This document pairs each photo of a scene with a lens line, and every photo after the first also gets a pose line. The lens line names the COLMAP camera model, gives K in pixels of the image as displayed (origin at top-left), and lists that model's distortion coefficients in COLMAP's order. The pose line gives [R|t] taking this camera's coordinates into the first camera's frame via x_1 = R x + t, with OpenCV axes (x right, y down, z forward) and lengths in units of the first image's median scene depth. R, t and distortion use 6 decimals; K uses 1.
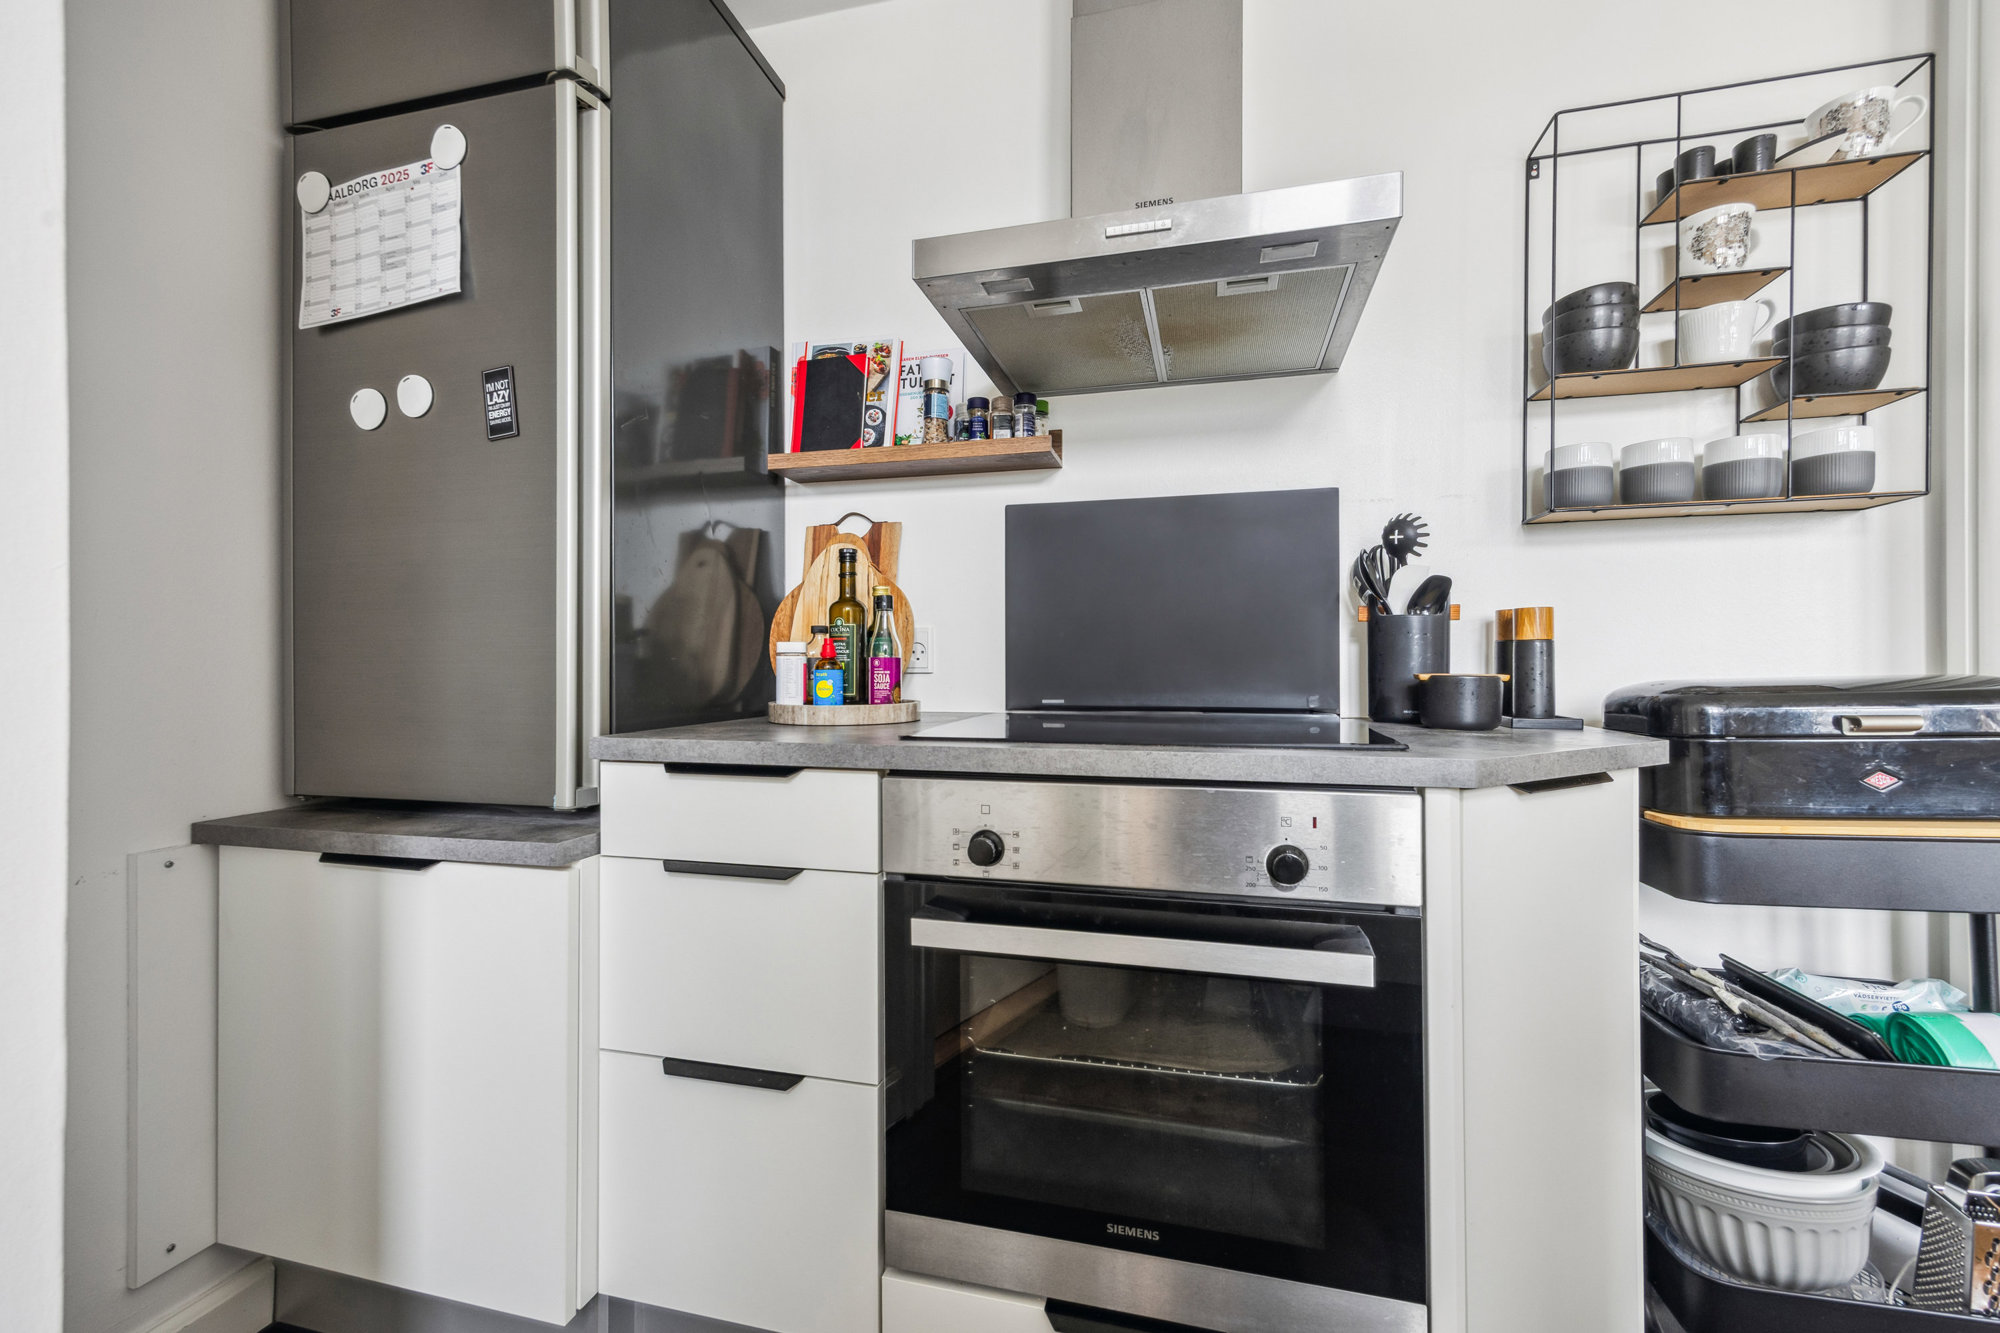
lens RADIAL K [[776.0, 0, 1002.8], [0, 776.0, 632.5], [0, 0, 1]] dist [0.000968, -0.000007]
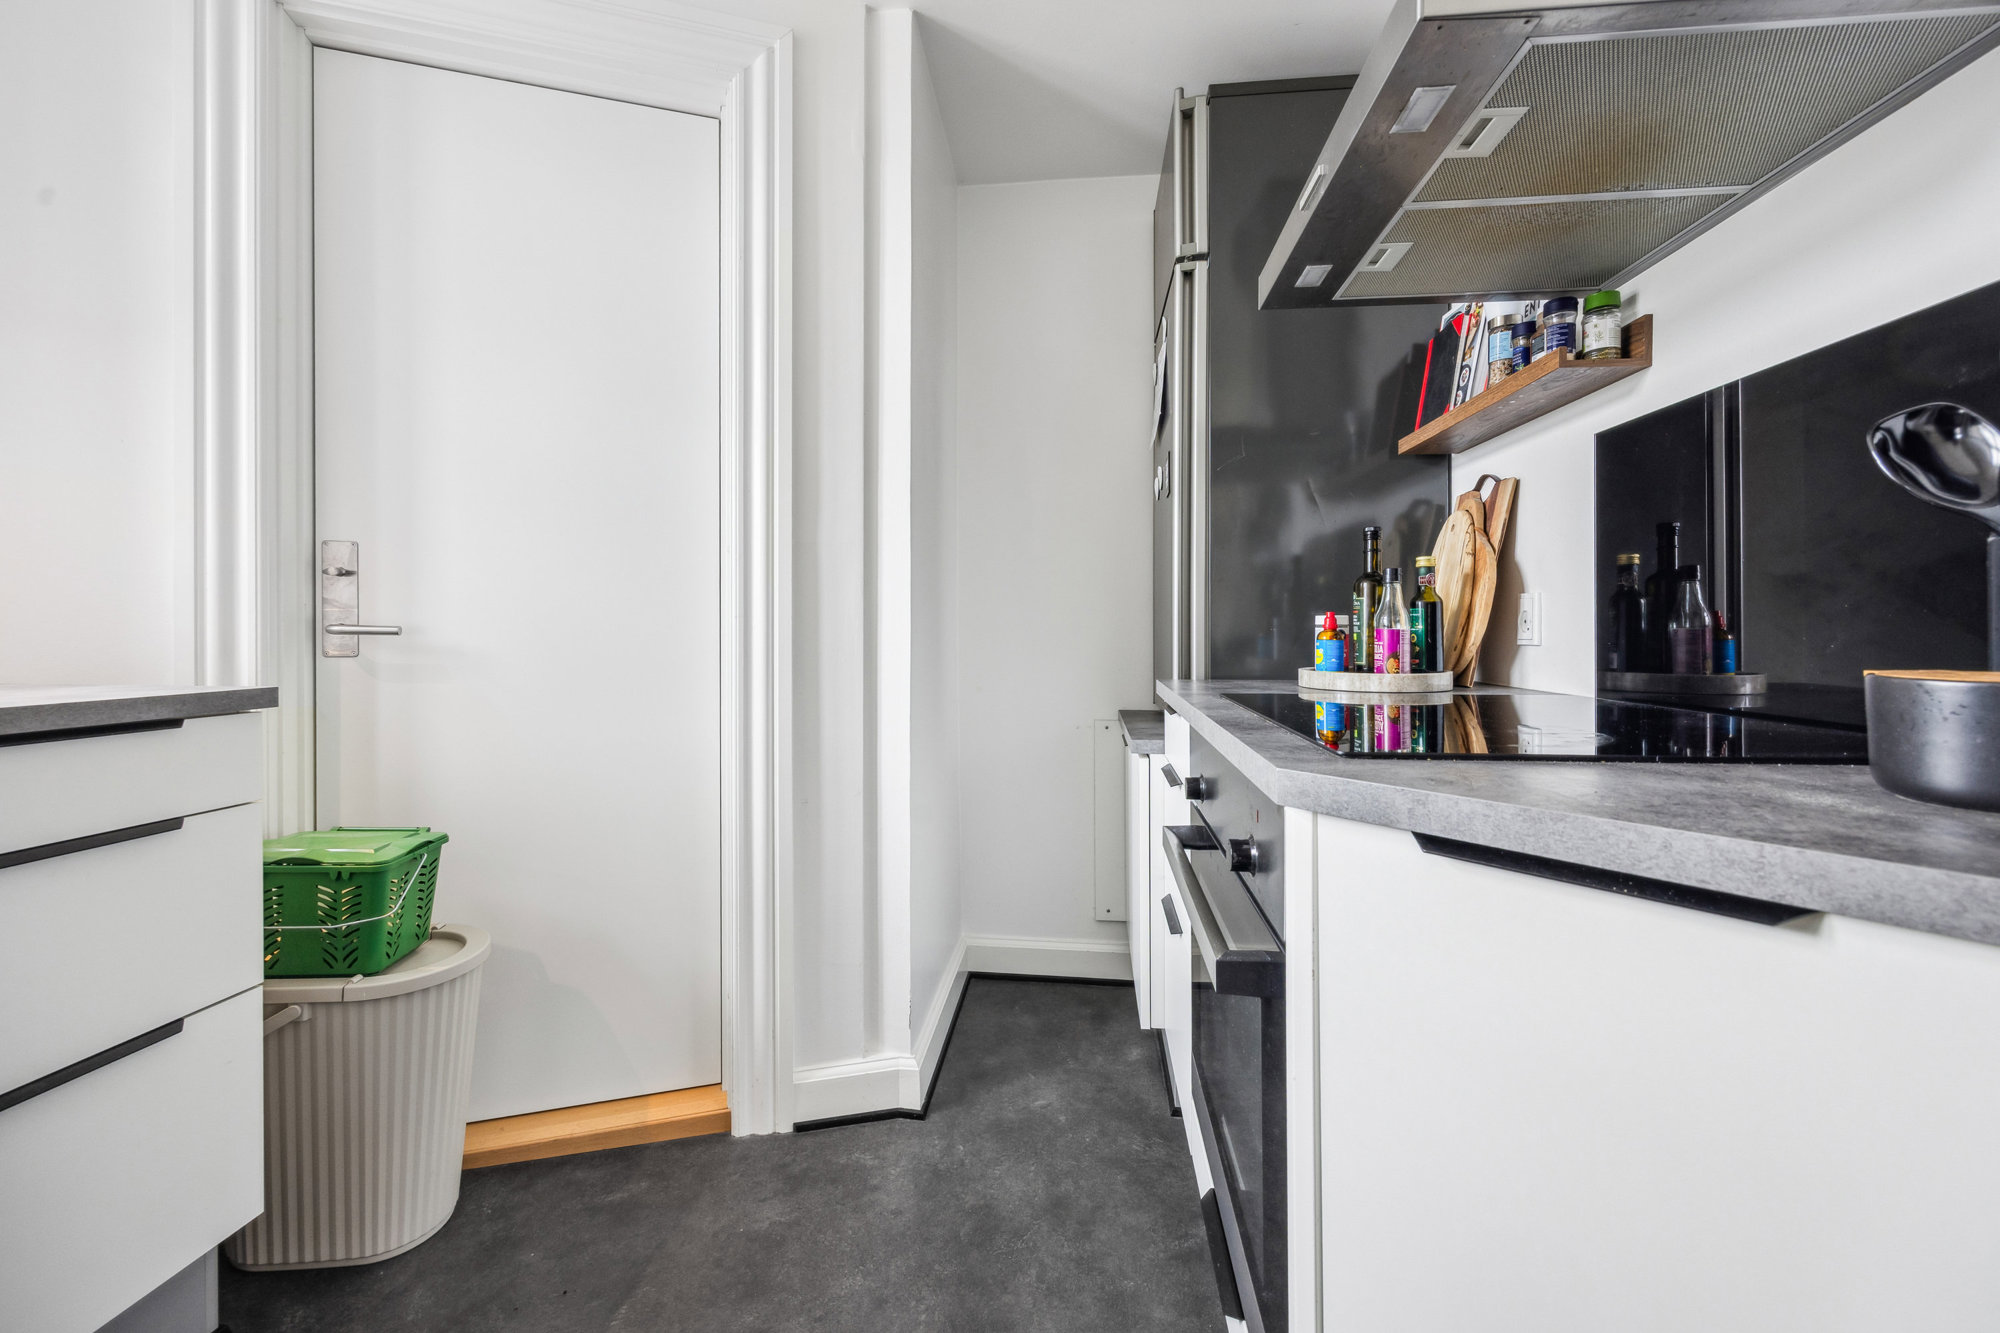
lens RADIAL K [[776.0, 0, 1002.8], [0, 776.0, 632.5], [0, 0, 1]] dist [0.000968, -0.000007]
pose [[0.133148, 0.003803, -0.991089, 0.727978], [0.042297, 0.999060, 0.009516, 0.003540], [0.990193, -0.043187, 0.132862, 0.307828]]
